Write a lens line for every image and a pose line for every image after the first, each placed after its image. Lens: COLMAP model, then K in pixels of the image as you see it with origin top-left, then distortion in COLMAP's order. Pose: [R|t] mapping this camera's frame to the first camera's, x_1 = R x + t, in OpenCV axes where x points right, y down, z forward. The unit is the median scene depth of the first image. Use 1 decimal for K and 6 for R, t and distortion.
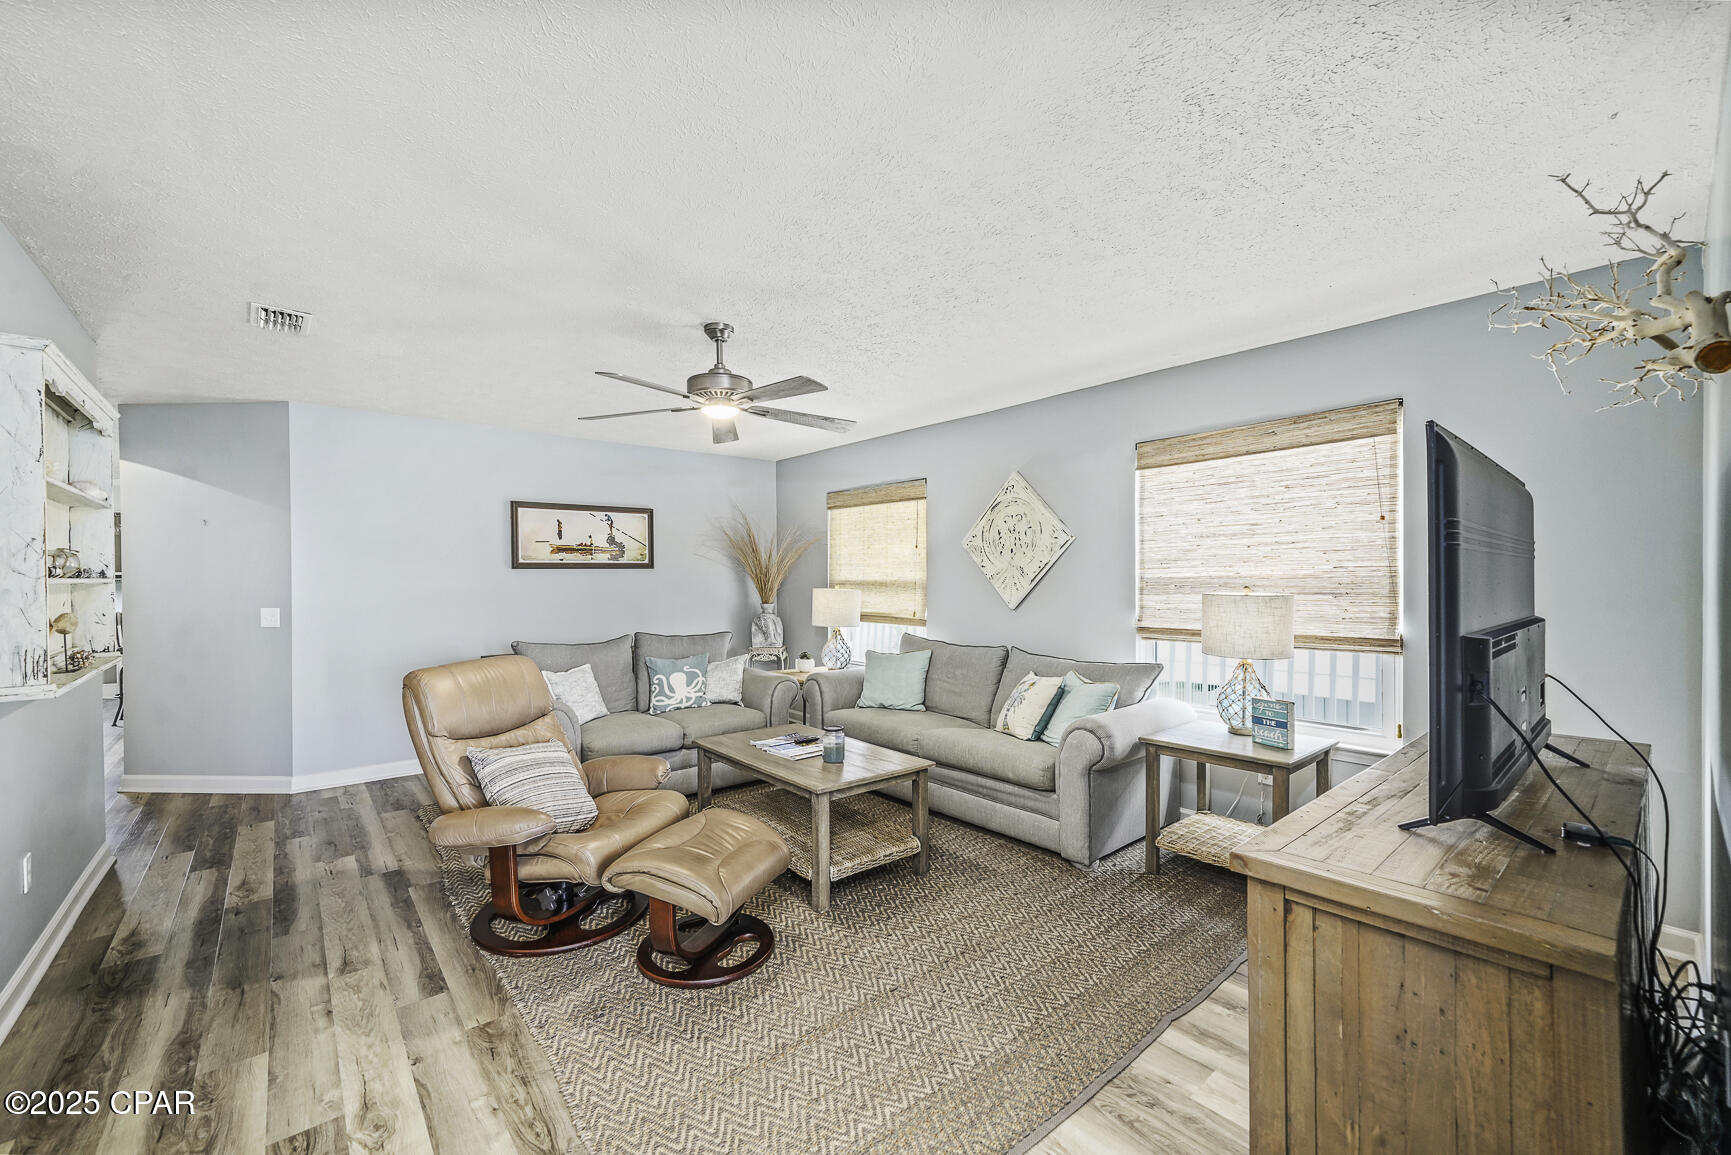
lens RADIAL K [[699.4, 0, 842.7], [0, 699.4, 572.4], [0, 0, 1]] dist [0.000581, -0.000070]
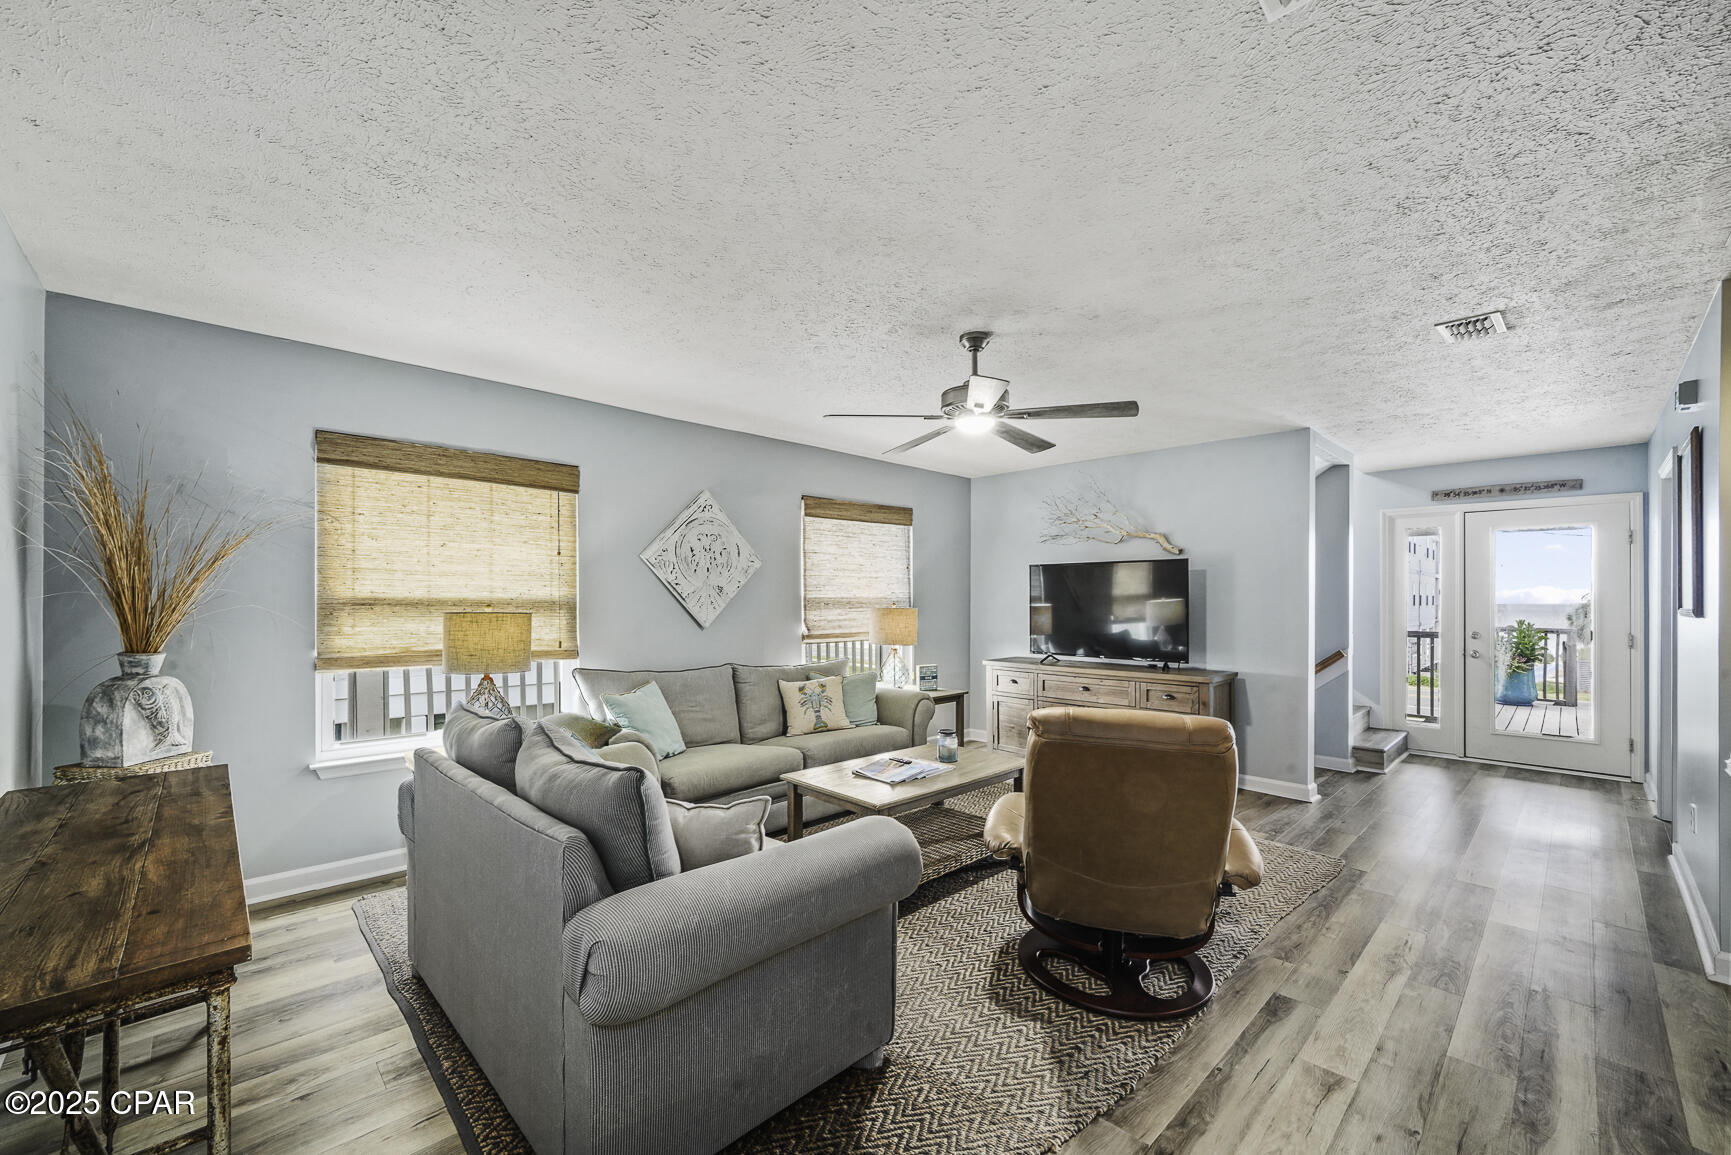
lens RADIAL K [[708.7, 0, 860.2], [0, 708.7, 605.4], [0, 0, 1]] dist [-0.017273, 0.000323]
pose [[-0.094247, -0.000725, 0.995549, -0.992755], [-0.008115, 0.999967, -0.000041, 0.023111], [-0.995516, -0.008083, -0.094250, 1.108498]]
